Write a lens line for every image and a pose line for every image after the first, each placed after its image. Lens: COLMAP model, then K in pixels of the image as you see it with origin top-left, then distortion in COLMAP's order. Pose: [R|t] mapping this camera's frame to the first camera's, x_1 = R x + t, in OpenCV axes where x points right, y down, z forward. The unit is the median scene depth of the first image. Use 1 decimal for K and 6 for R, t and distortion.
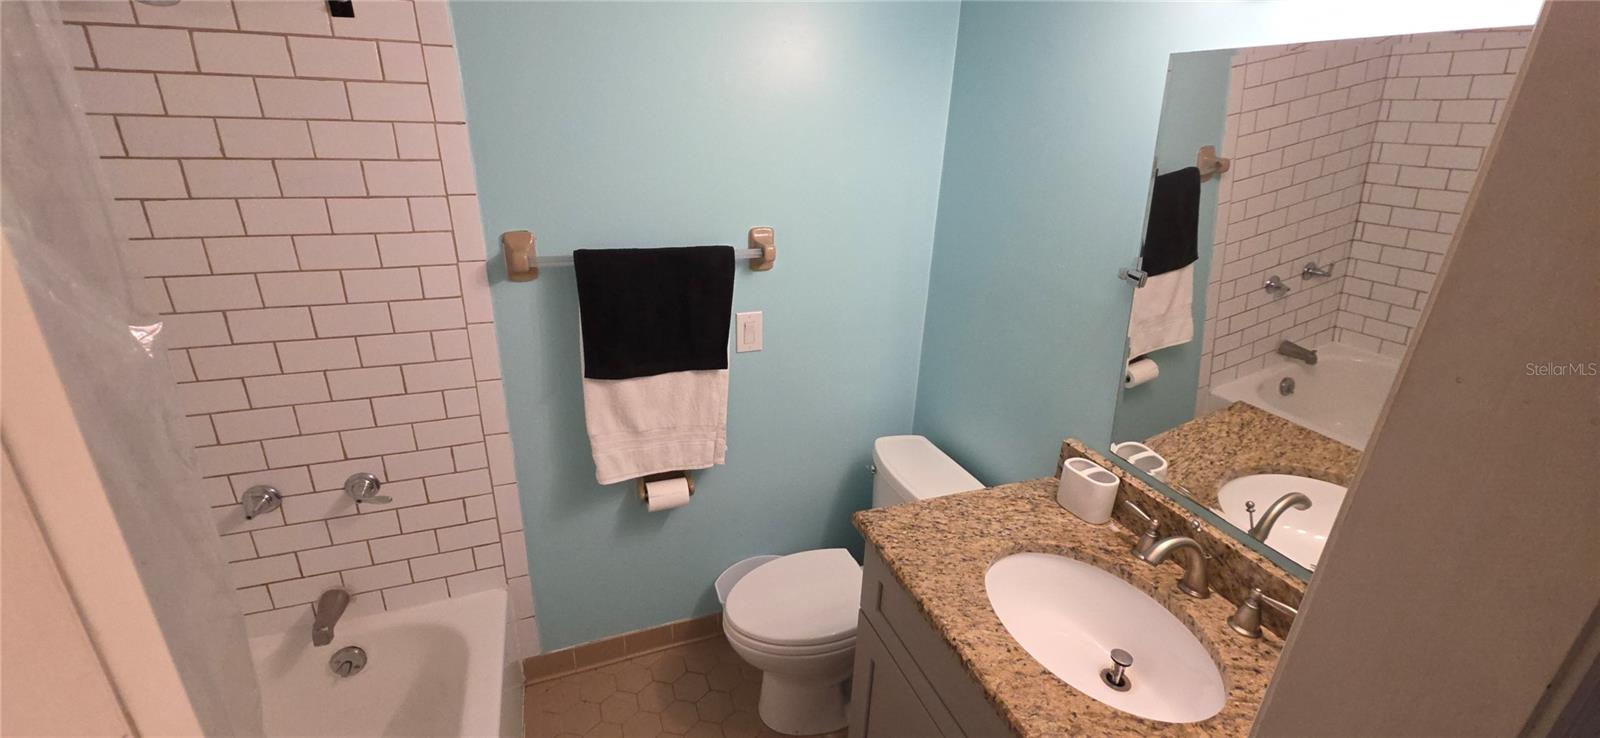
lens RADIAL K [[630.9, 0, 797.2], [0, 630.9, 362.7], [0, 0, 1]] dist [0.012283, -0.008544]
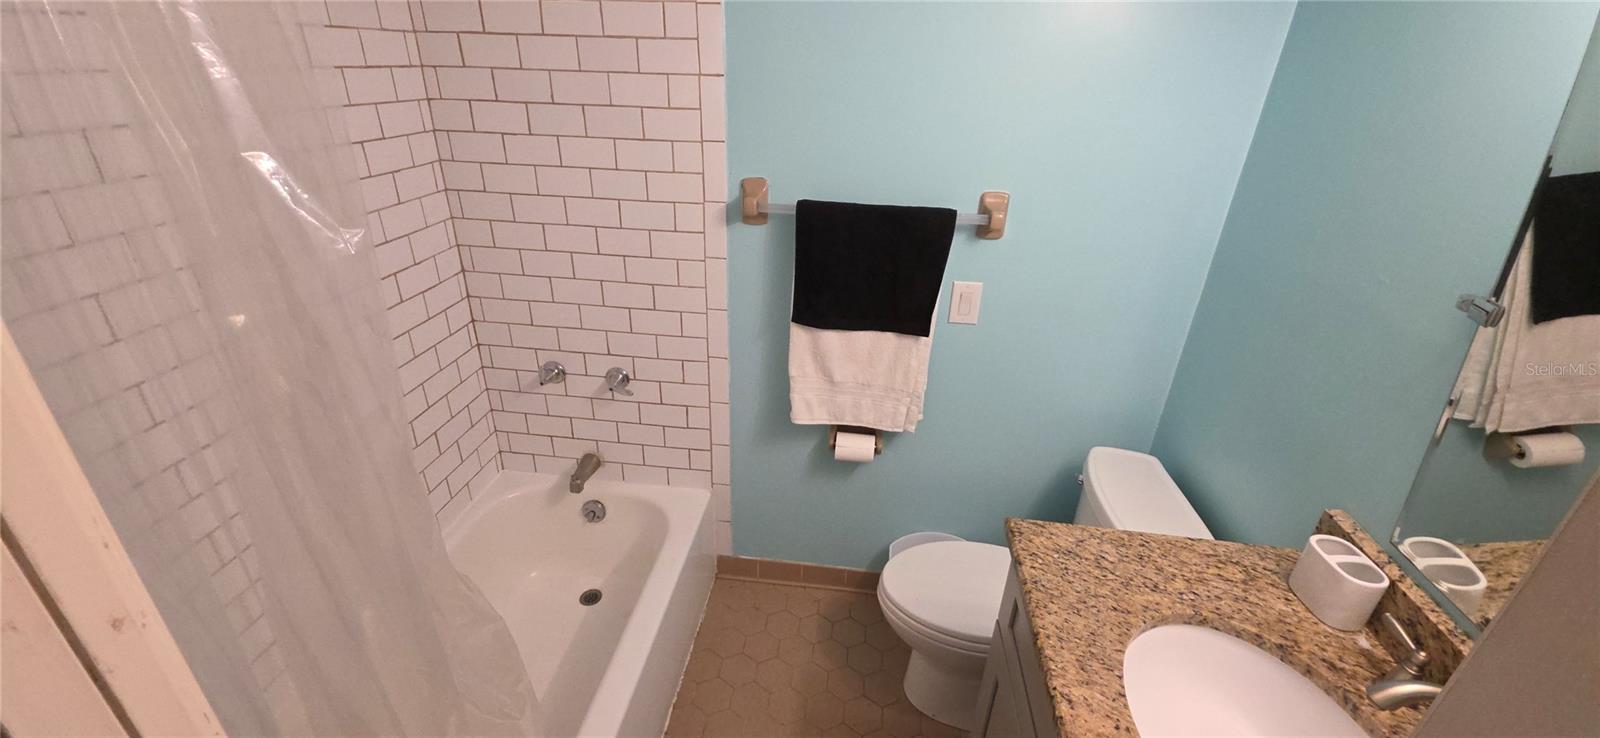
lens RADIAL K [[630.9, 0, 797.2], [0, 630.9, 362.7], [0, 0, 1]] dist [0.012283, -0.008544]
pose [[0.885666, 0.194719, -0.421521, 0.136197], [-0.165502, 0.980579, 0.105235, -0.022138], [0.433826, -0.023440, 0.900692, 0.046608]]
